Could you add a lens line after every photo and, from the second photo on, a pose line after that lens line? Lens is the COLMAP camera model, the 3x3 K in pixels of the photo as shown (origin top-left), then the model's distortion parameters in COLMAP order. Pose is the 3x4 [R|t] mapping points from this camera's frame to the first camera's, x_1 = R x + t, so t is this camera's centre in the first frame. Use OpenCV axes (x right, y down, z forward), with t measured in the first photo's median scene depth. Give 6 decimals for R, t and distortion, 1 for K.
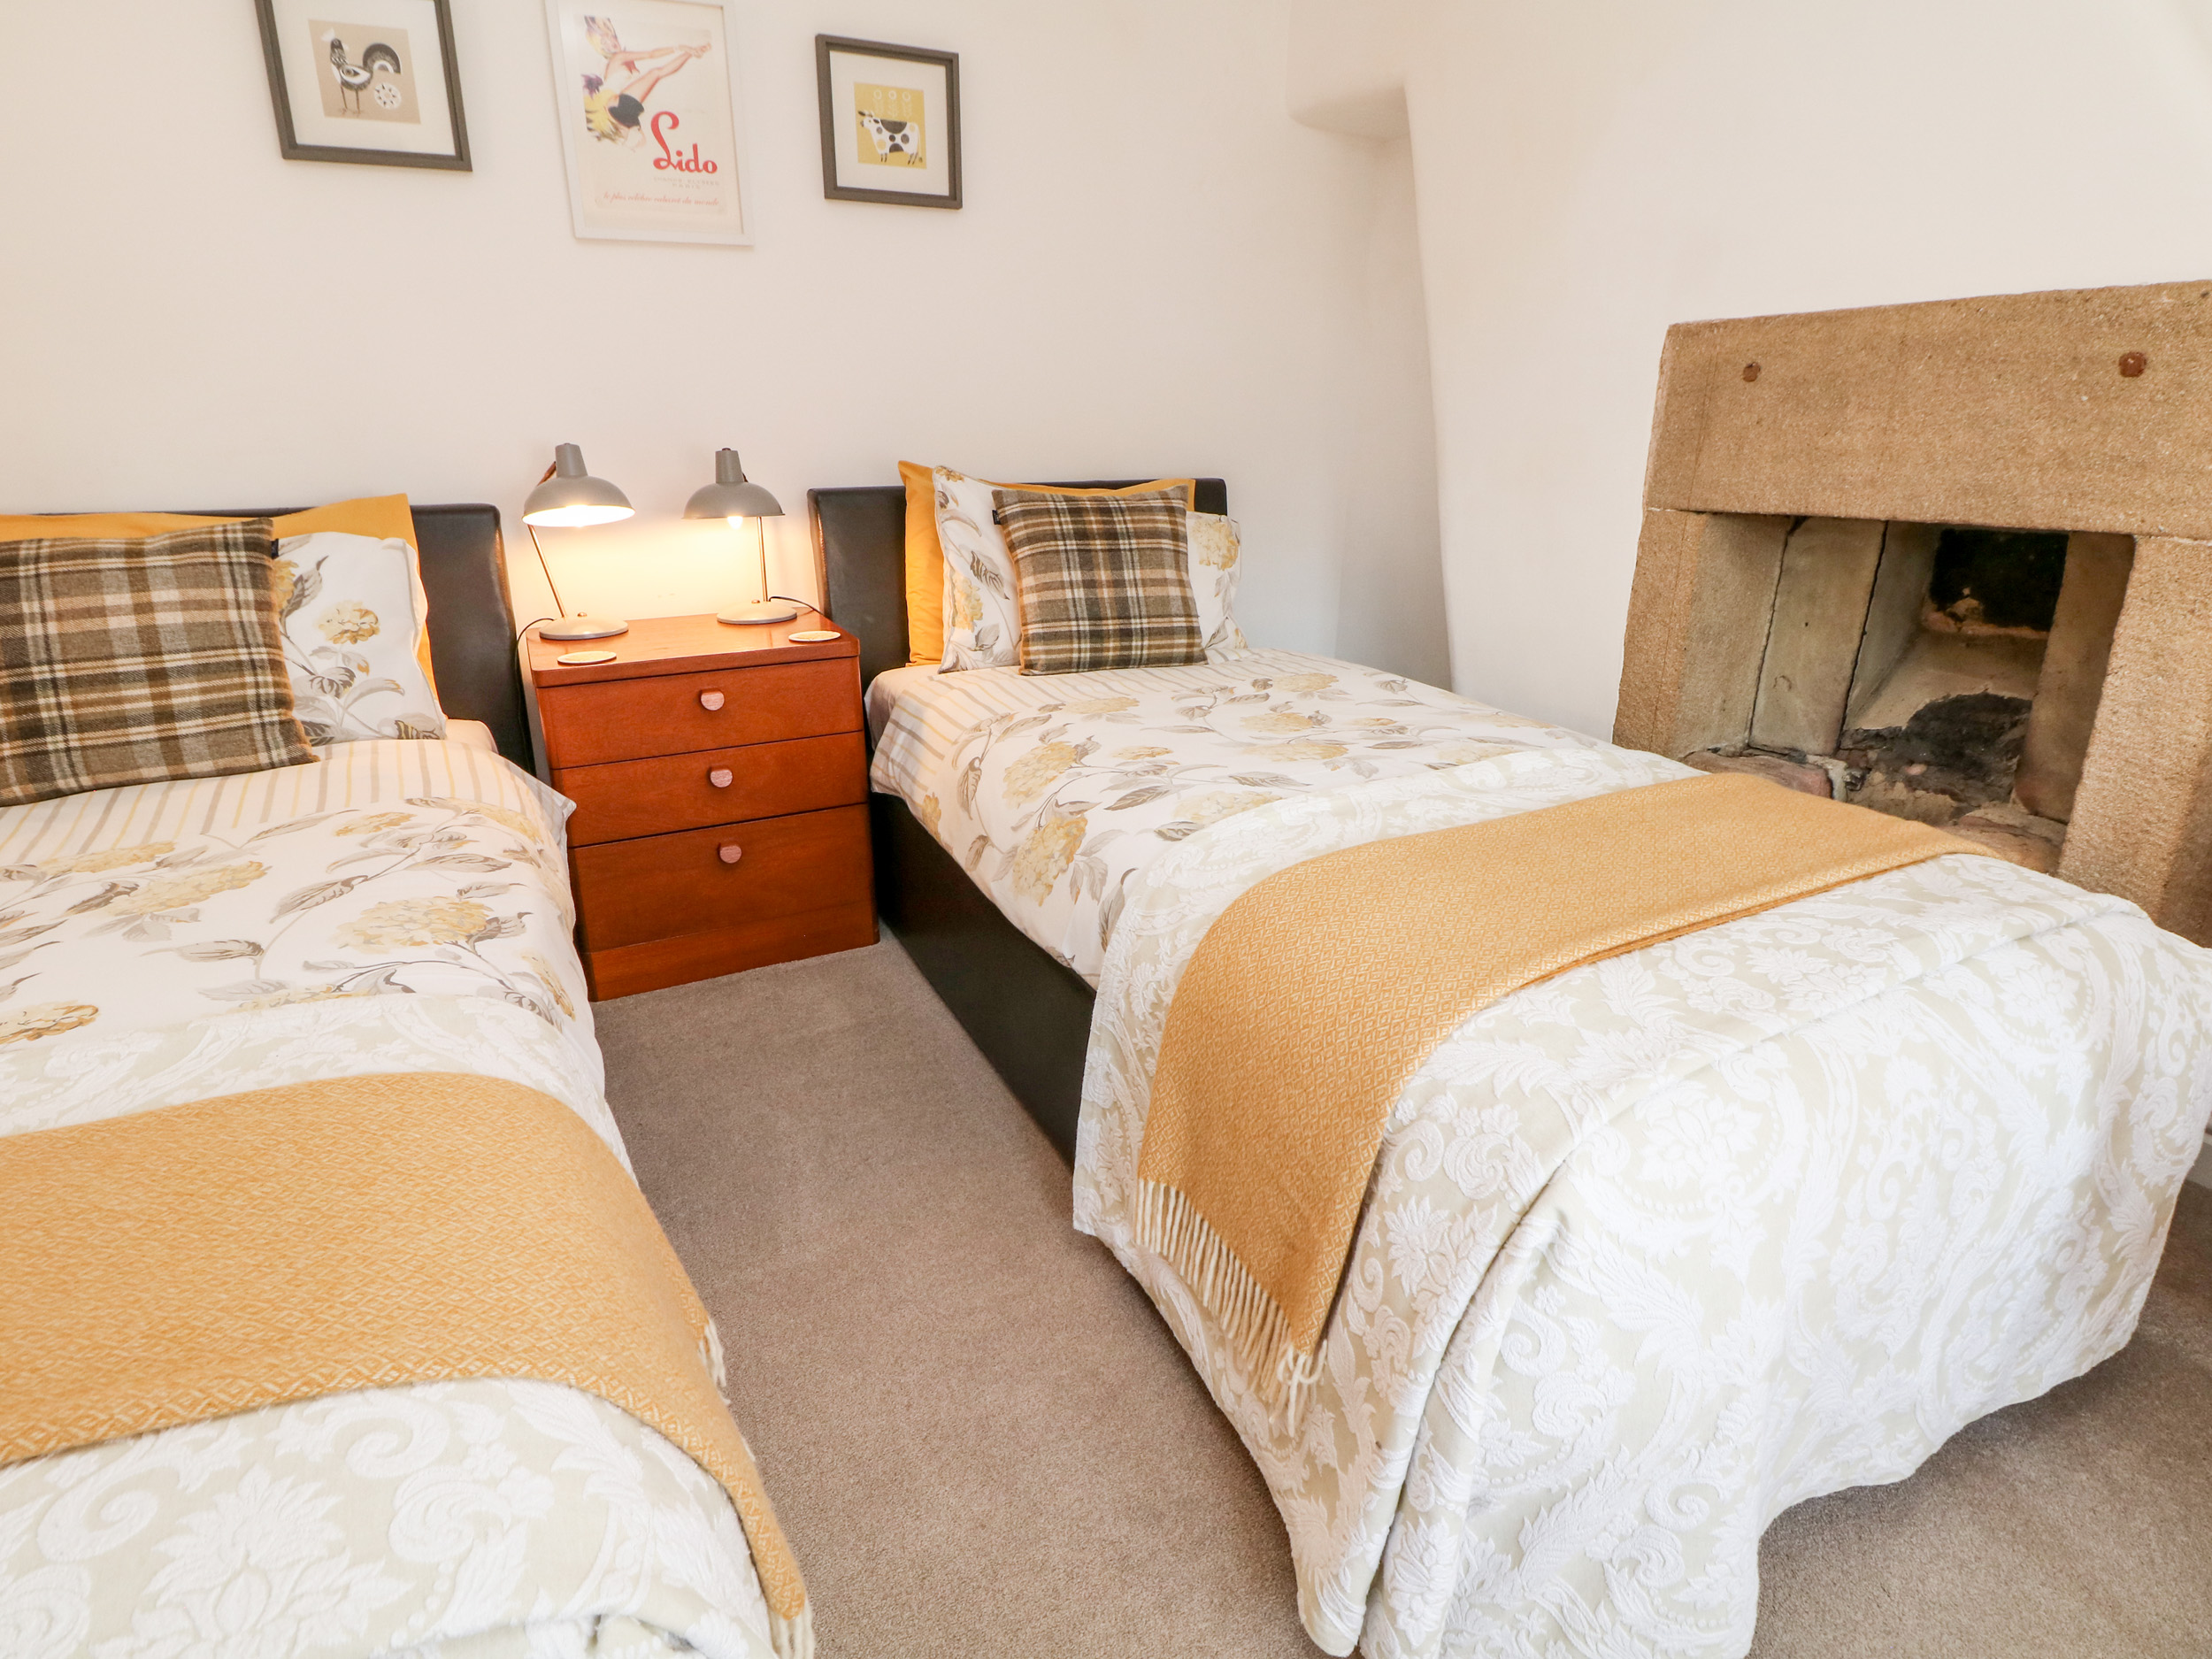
lens RADIAL K [[1219.5, 0, 1105.2], [0, 1219.5, 797.9], [0, 0, 1]] dist [0.004226, -0.018987]
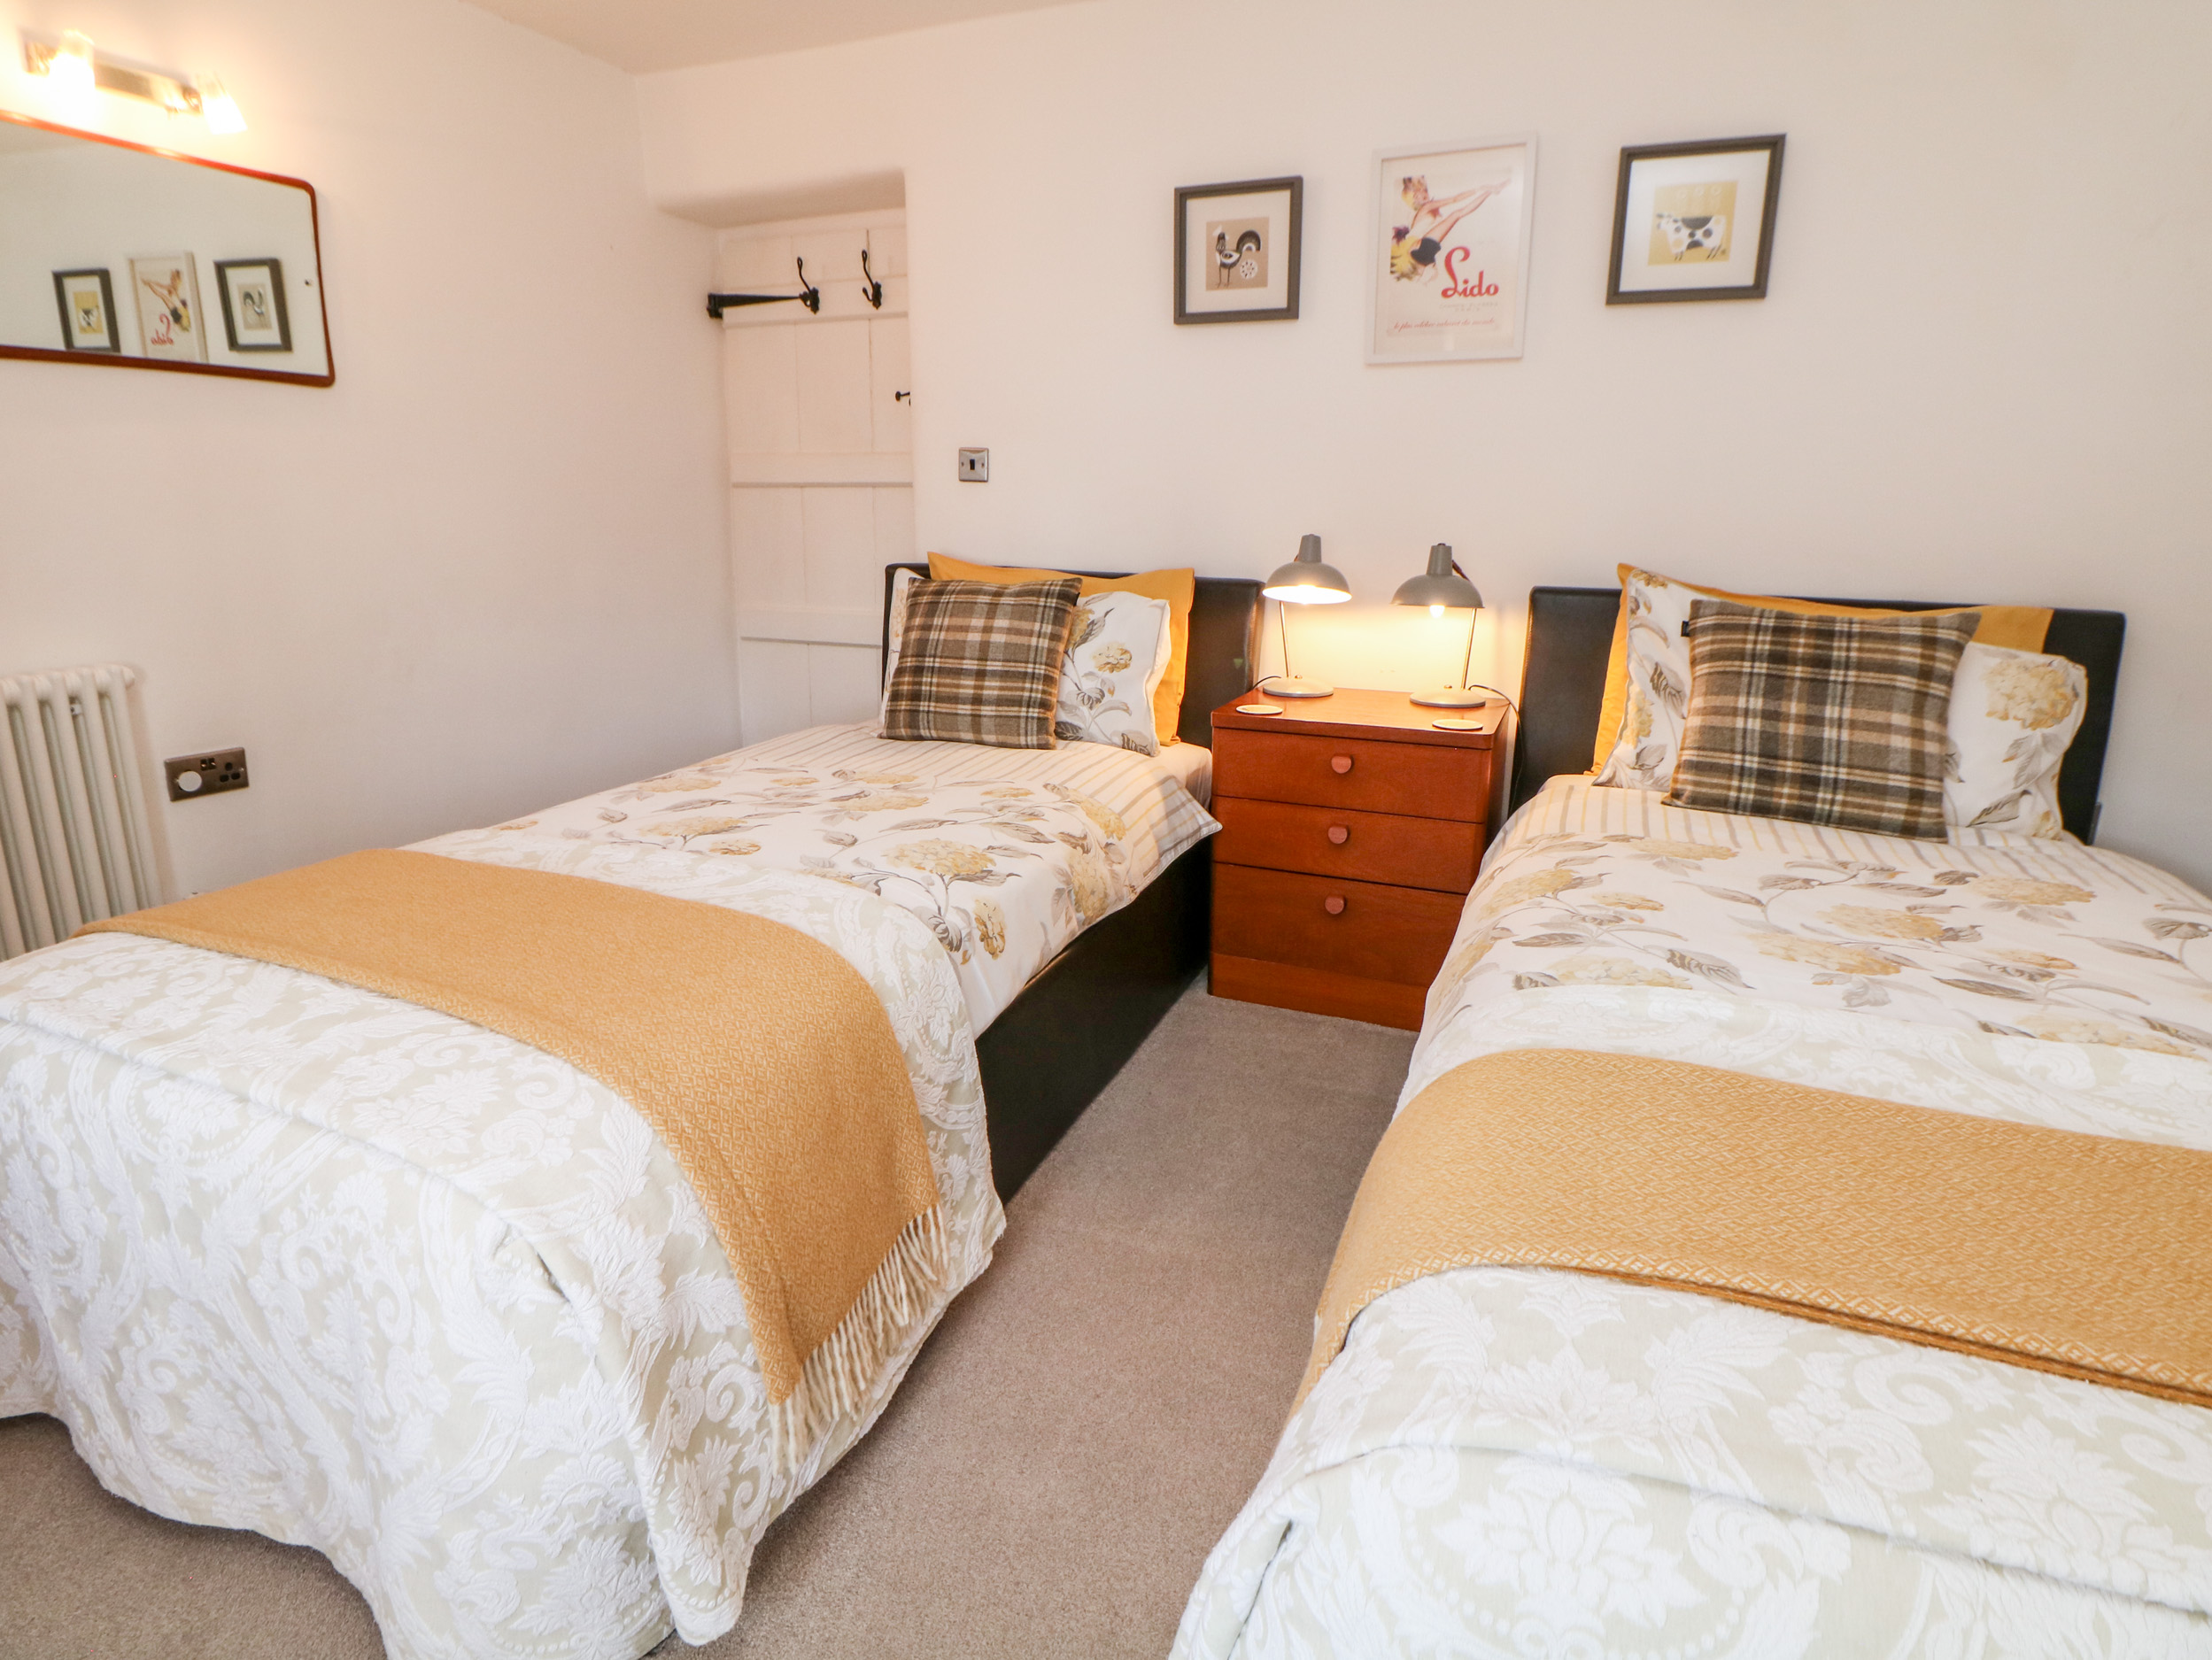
lens RADIAL K [[1190.2, 0, 1109.9], [0, 1190.2, 775.3], [0, 0, 1]] dist [-0.000494, -0.015543]
pose [[0.619832, 0.182832, -0.763138, 0.387956], [-0.249710, 0.967884, 0.029066, -0.051246], [0.743944, 0.172547, 0.645581, 0.154916]]
